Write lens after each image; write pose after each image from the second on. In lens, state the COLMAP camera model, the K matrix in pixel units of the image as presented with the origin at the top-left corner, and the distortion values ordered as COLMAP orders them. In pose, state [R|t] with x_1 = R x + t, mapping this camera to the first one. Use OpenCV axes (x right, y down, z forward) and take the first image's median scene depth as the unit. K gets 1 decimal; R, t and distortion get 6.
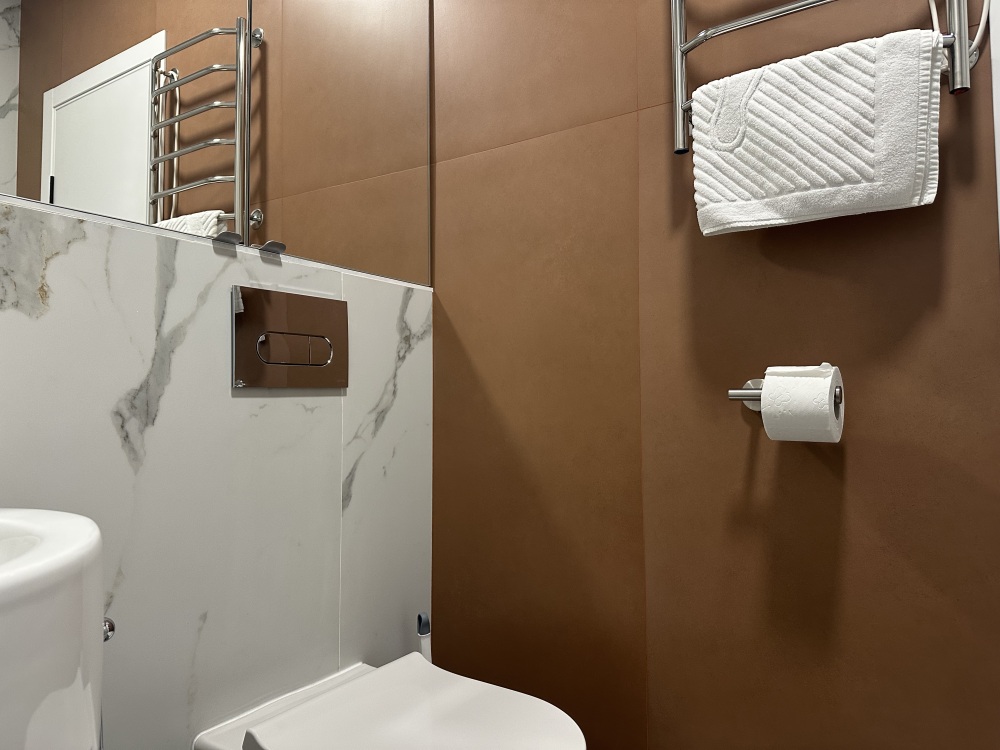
lens RADIAL K [[700.4, 0, 500.3], [0, 700.4, 368.9], [0, 0, 1]] dist [0.108591, -0.156068]
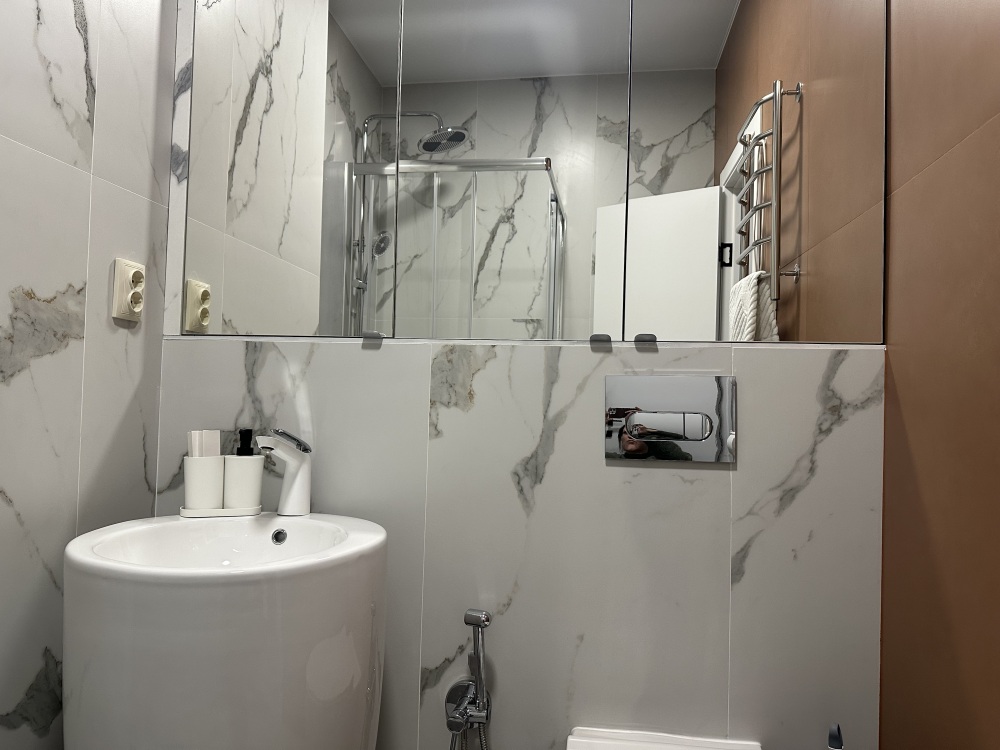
lens RADIAL K [[700.4, 0, 500.3], [0, 700.4, 368.9], [0, 0, 1]] dist [0.108591, -0.156068]
pose [[0.409810, -0.018451, -0.911984, 0.705174], [0.017094, 0.999775, -0.012546, -0.123571], [0.912011, -0.010447, 0.410033, 0.349074]]
